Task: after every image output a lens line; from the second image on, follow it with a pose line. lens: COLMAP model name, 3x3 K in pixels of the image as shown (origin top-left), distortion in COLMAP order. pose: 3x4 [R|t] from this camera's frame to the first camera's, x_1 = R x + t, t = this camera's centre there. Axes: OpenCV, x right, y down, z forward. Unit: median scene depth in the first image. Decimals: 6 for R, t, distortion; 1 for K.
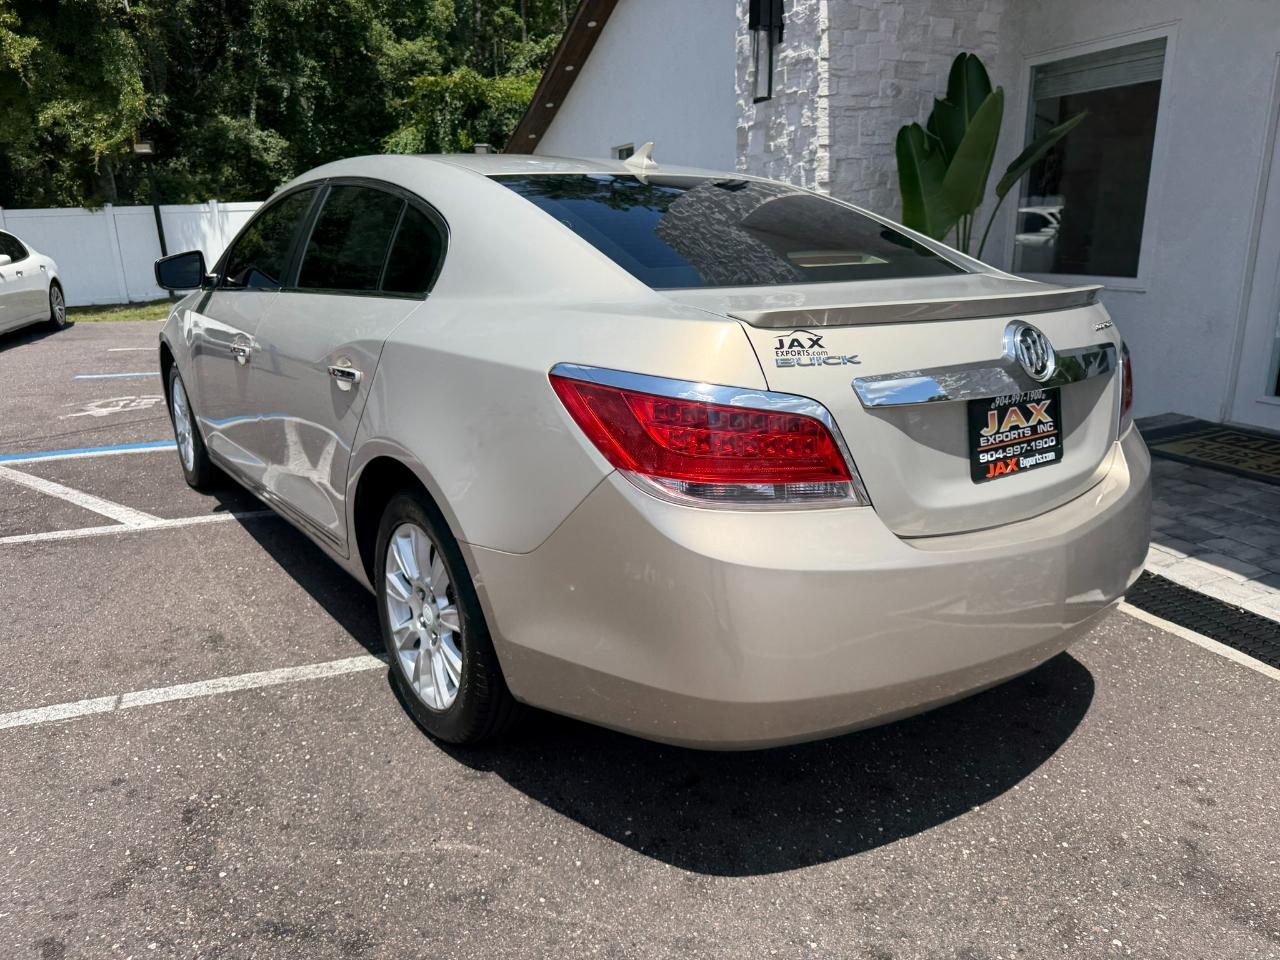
lens RADIAL K [[918.4, 0, 631.9], [0, 918.4, 484.6], [0, 0, 1]] dist [-0.001534, -0.002801]
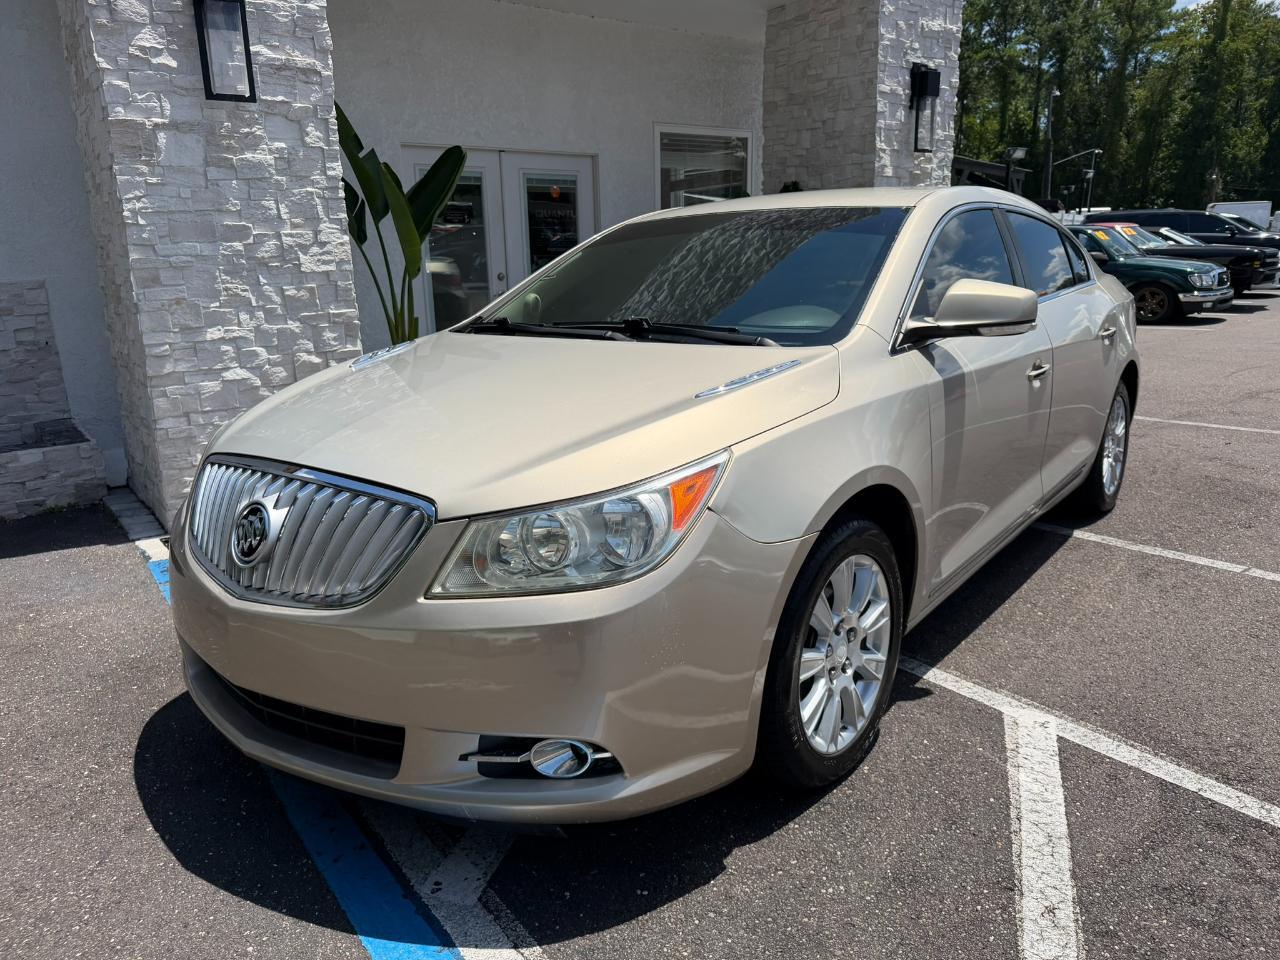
lens RADIAL K [[902.6, 0, 648.2], [0, 902.6, 474.3], [0, 0, 1]] dist [-0.000906, -0.005164]
pose [[-0.277861, -0.214394, 0.936391, -0.745986], [0.280495, 0.914188, 0.292544, -0.269646], [-0.918758, 0.343940, -0.193881, 0.979475]]
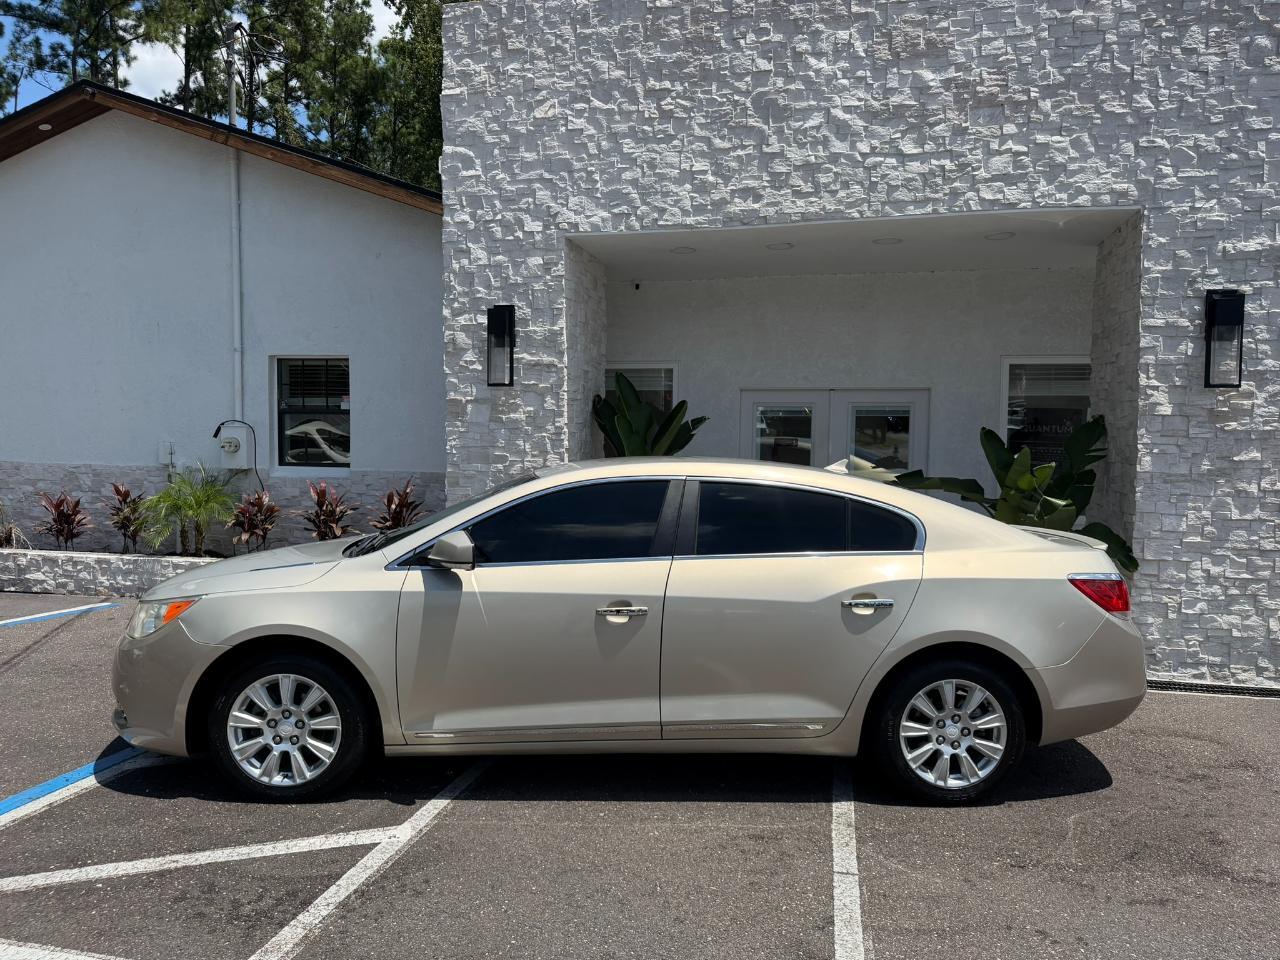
lens RADIAL K [[890.5, 0, 648.5], [0, 890.5, 476.6], [0, 0, 1]] dist [0.080994, -0.103921]
pose [[0.543708, -0.017359, 0.839095, -0.851990], [0.204156, 0.972491, -0.112168, -0.111359], [-0.814065, 0.232293, 0.532295, 0.189666]]
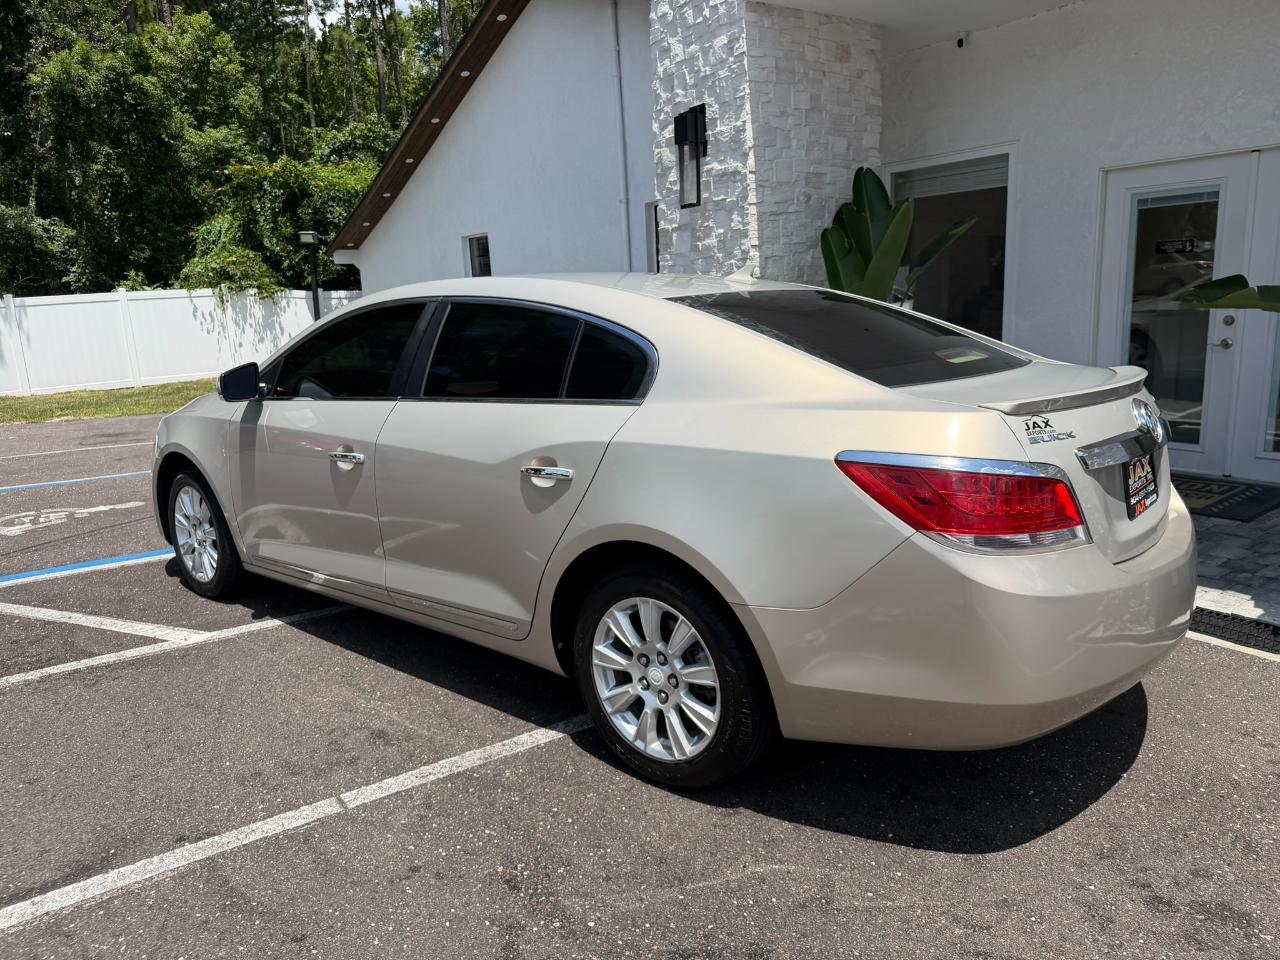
lens RADIAL K [[902.6, 0, 635.1], [0, 902.6, 487.6], [0, 0, 1]] dist [0.083239, -0.124074]
pose [[0.971974, -0.072804, 0.223533, -0.208877], [0.089057, 0.994000, -0.063501, -0.009686], [-0.217568, 0.081628, 0.972626, -0.046793]]
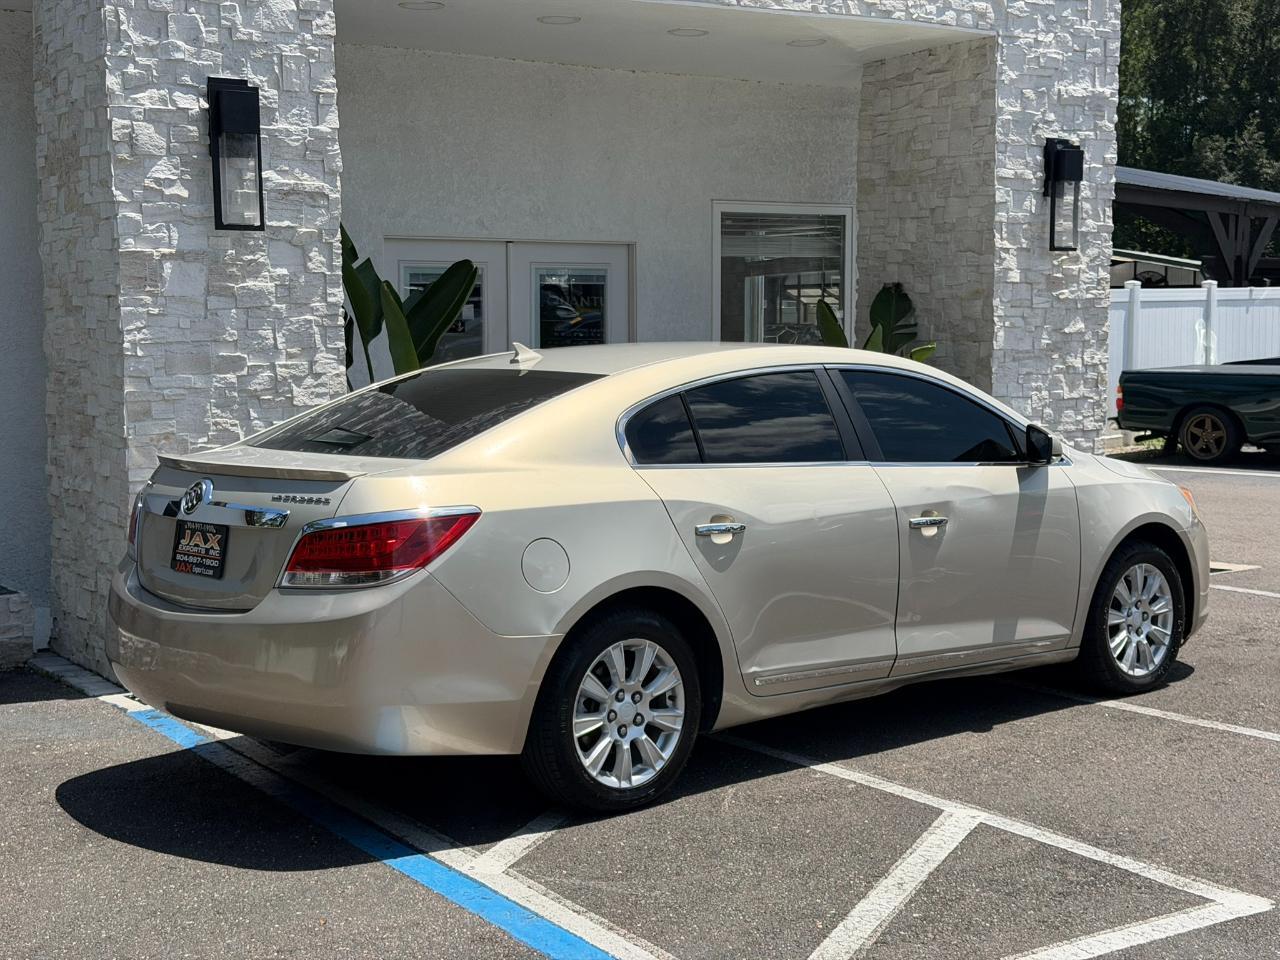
lens RADIAL K [[1761.0, 0, 654.7], [0, 1761.0, 494.1], [0, 0, 1]] dist [0.123699, -0.090449]
pose [[-0.224425, -0.080497, 0.971161, -1.357033], [0.269381, 0.952624, 0.141212, -0.345063], [-0.936519, 0.293304, -0.192108, 1.072792]]
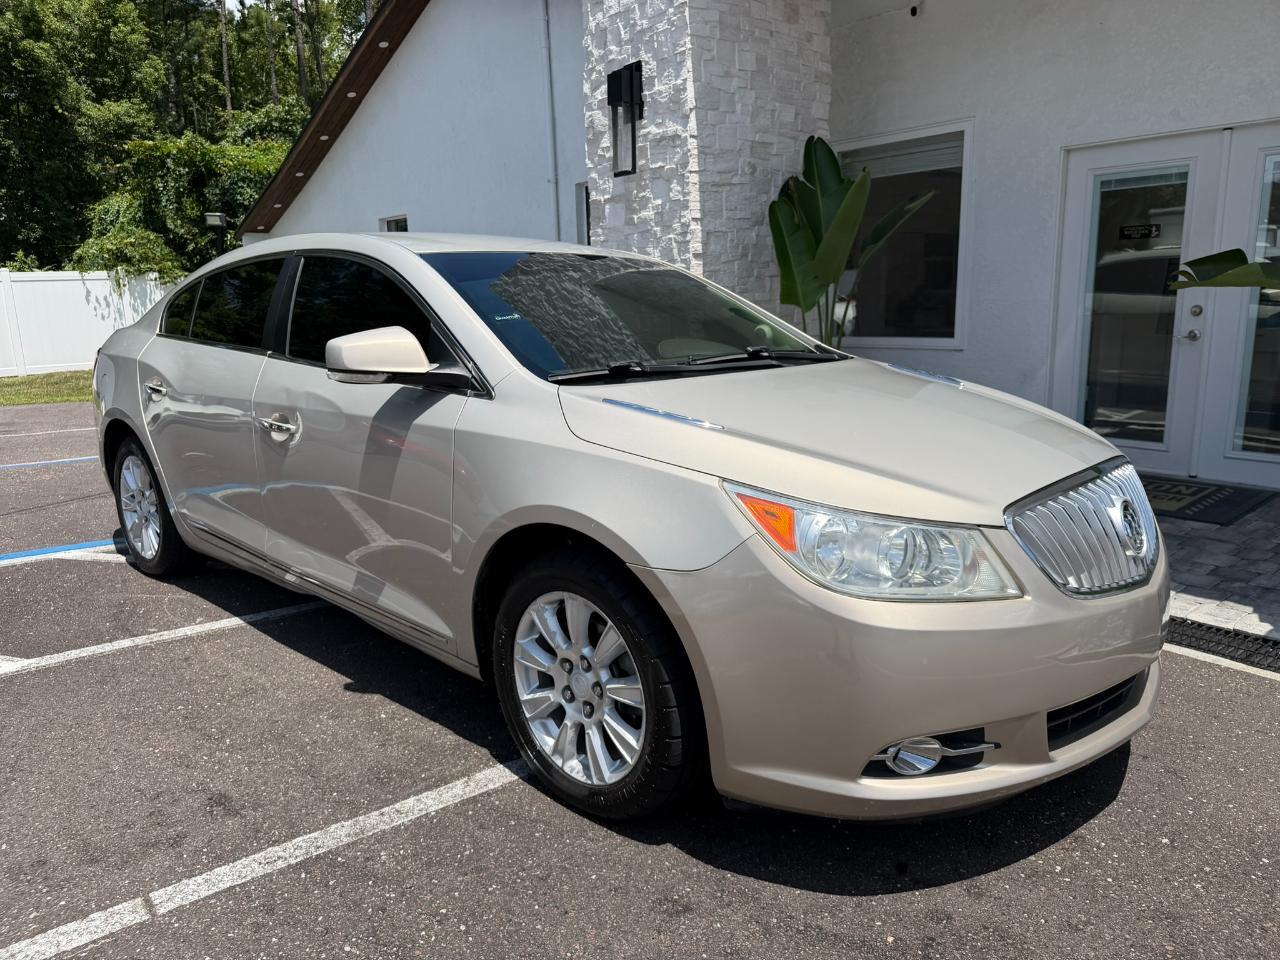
lens RADIAL K [[905.0, 0, 635.4], [0, 905.0, 487.5], [0, 0, 1]] dist [0.048857, -0.061081]
pose [[0.952270, -0.066765, 0.297865, -0.179224], [0.088259, 0.994332, -0.059288, -0.011989], [-0.292218, 0.082748, 0.952765, 0.065852]]
